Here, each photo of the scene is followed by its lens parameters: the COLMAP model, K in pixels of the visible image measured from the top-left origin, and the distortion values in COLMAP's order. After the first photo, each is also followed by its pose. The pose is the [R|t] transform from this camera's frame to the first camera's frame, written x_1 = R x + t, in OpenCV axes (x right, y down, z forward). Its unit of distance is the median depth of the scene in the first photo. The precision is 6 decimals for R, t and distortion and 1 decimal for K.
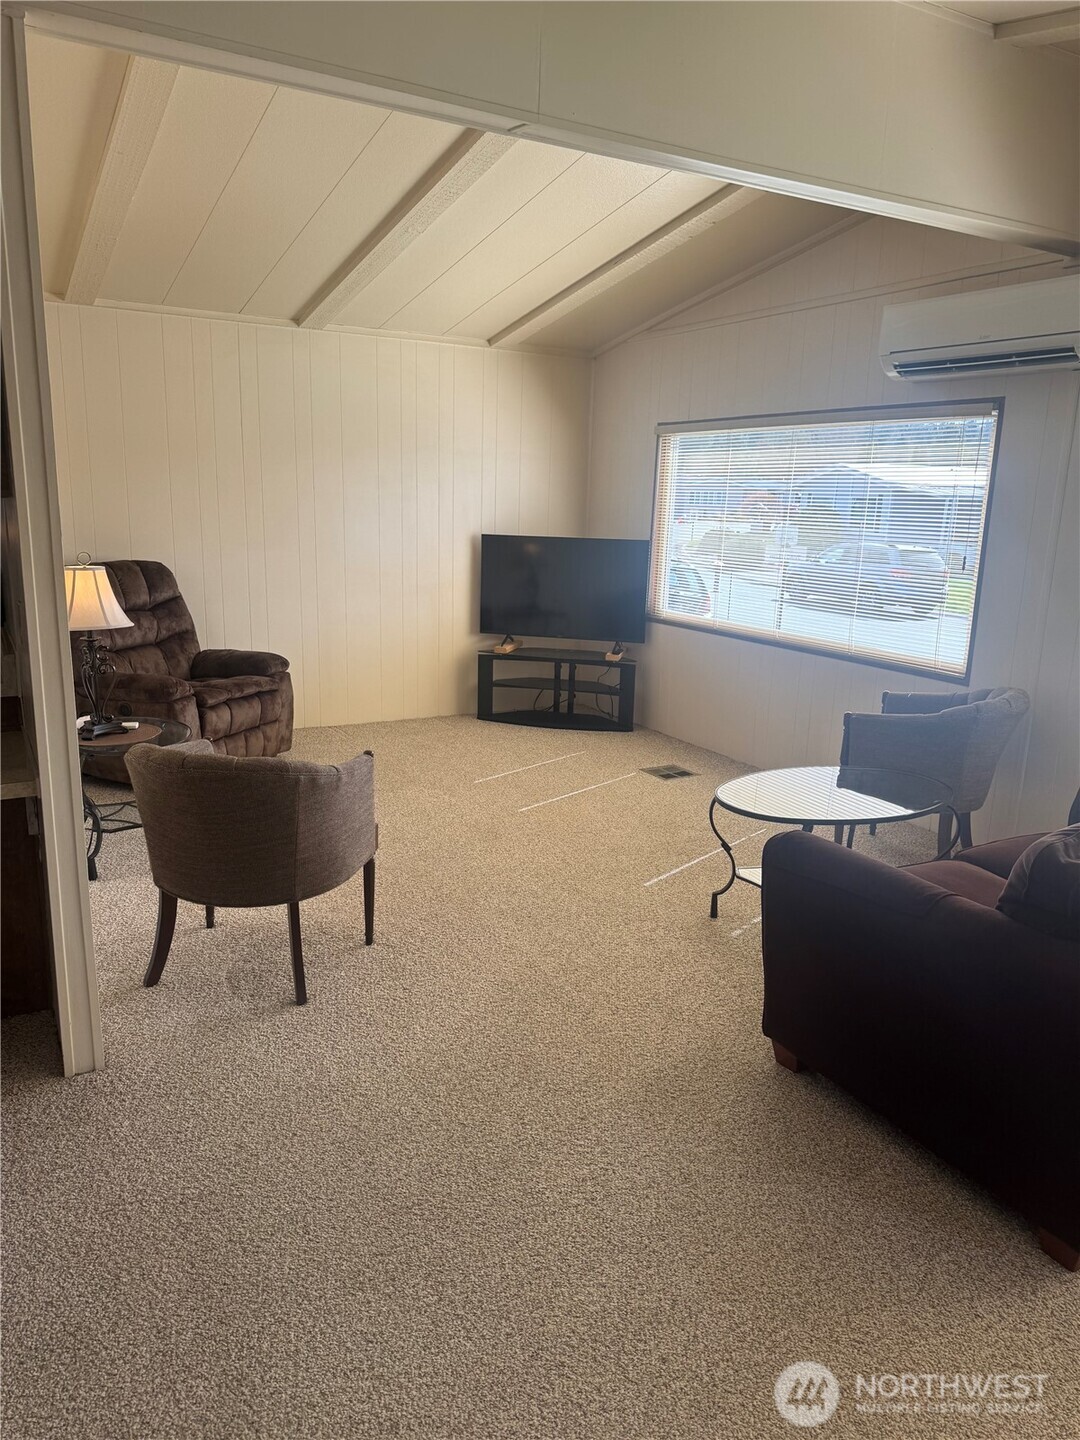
lens RADIAL K [[1024.9, 0, 536.2], [0, 1024.9, 719.8], [0, 0, 1]] dist [0.102487, -0.149787]
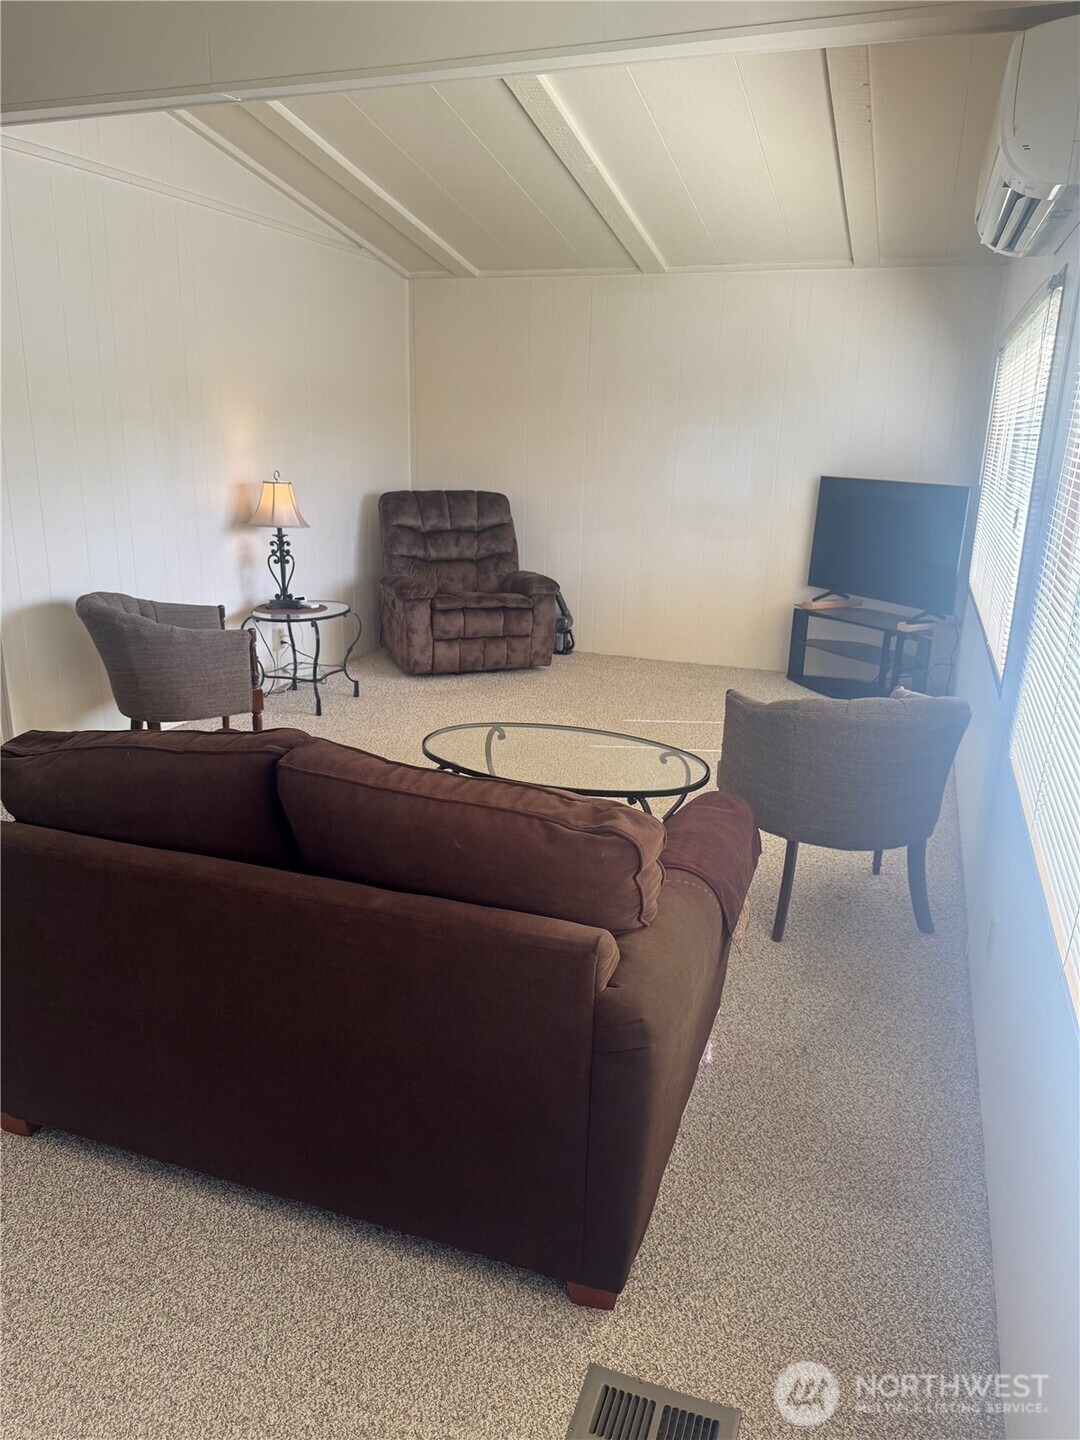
lens RADIAL K [[1024.9, 0, 536.2], [0, 1024.9, 719.8], [0, 0, 1]] dist [0.102487, -0.149787]
pose [[0.645228, 0.193102, -0.739184, 0.598731], [-0.167495, 0.979746, 0.109741, -0.033979], [0.745404, 0.053001, 0.664503, 0.259975]]
